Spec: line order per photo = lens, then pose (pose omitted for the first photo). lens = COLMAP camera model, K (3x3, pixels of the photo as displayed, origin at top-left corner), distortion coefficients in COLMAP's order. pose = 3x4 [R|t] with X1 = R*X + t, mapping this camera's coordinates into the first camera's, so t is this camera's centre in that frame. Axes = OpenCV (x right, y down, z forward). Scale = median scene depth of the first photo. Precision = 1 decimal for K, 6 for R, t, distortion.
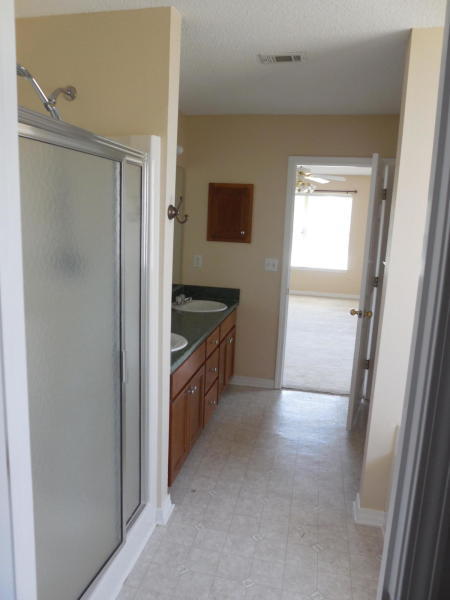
lens RADIAL K [[463.2, 0, 225.0], [0, 463.2, 300.0], [0, 0, 1]] dist [-0.059464, 0.049743]
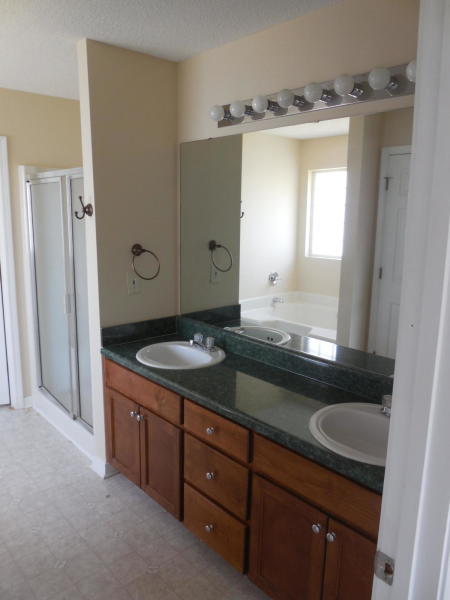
lens RADIAL K [[463.2, 0, 225.0], [0, 463.2, 300.0], [0, 0, 1]] dist [-0.059464, 0.049743]
pose [[-0.590540, 0.107830, -0.799772, 0.581540], [-0.182378, 0.947562, 0.262421, -0.314001], [0.786130, 0.300831, -0.539907, 1.793496]]
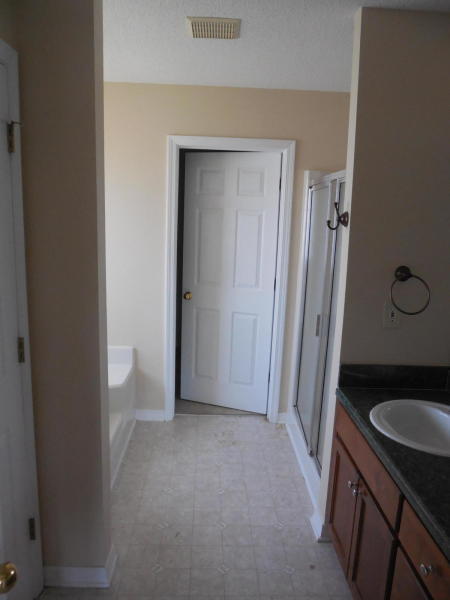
lens RADIAL K [[463.2, 0, 225.0], [0, 463.2, 300.0], [0, 0, 1]] dist [-0.059464, 0.049743]
pose [[-0.969482, -0.030649, -0.243240, 0.322198], [-0.116452, 0.930653, 0.346878, -0.308645], [0.215740, 0.364618, -0.905820, 1.705953]]
